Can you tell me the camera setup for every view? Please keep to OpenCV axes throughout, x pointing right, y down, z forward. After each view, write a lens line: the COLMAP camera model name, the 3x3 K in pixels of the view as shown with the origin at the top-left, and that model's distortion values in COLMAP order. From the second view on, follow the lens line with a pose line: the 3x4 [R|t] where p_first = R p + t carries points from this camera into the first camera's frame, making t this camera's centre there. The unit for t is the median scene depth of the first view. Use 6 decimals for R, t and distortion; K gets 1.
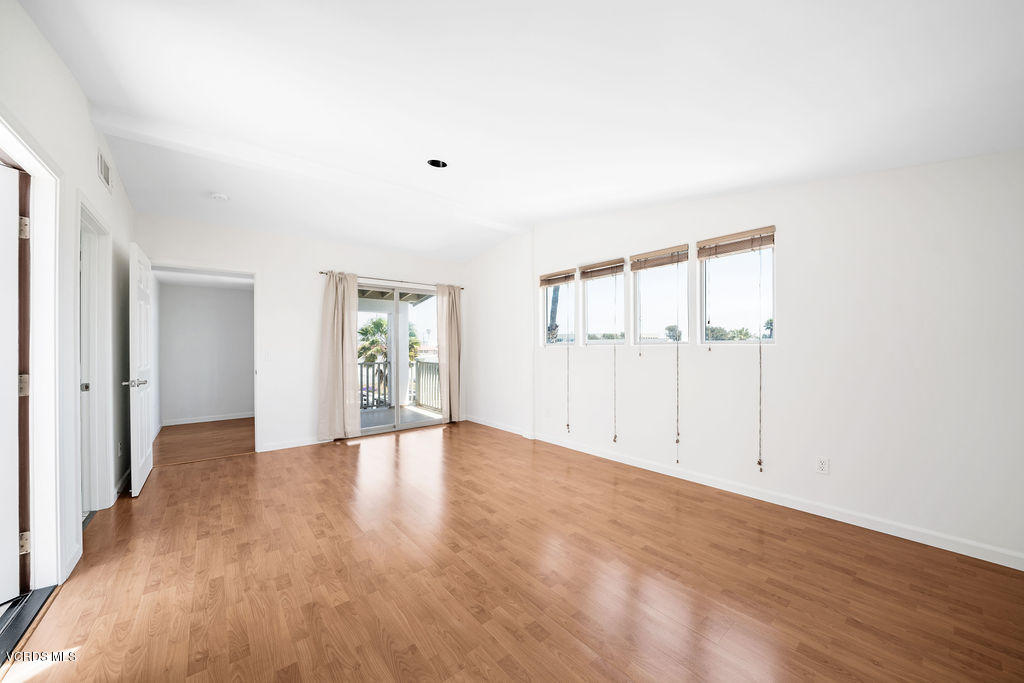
lens RADIAL K [[358.9, 0, 506.5], [0, 358.9, 343.8], [0, 0, 1]] dist [-0.000568, -0.000024]
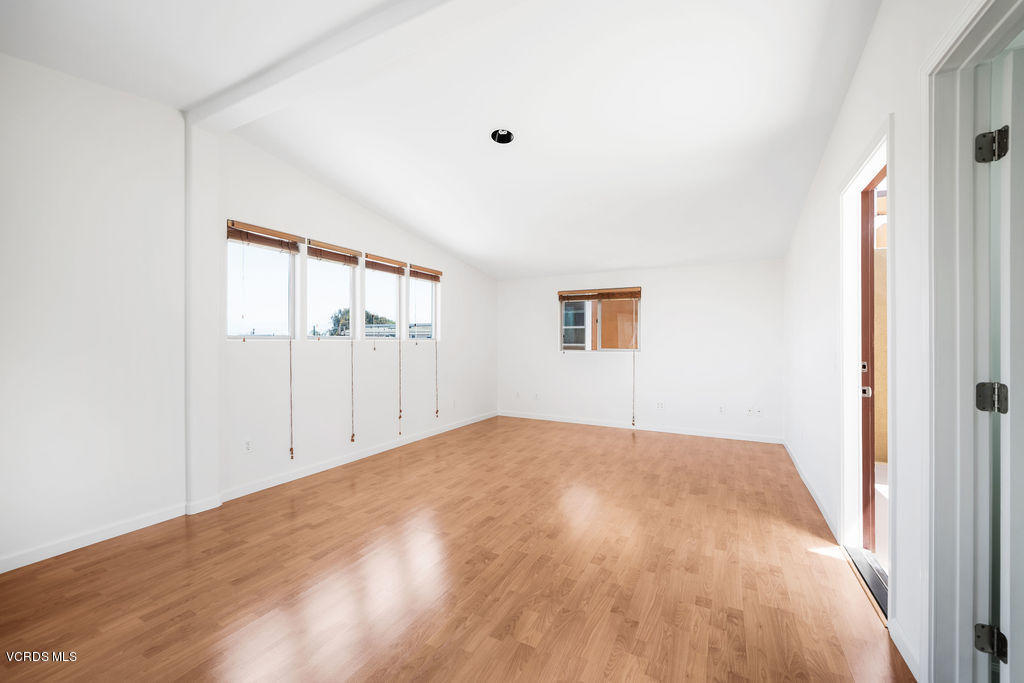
lens RADIAL K [[409.7, 0, 508.0], [0, 409.7, 346.1], [0, 0, 1]] dist [-0.002073, 0.000361]
pose [[-0.382177, 0.002898, 0.924085, -1.317495], [-0.006283, 0.999964, -0.005735, 0.039505], [-0.924068, -0.007998, -0.382145, 1.599106]]
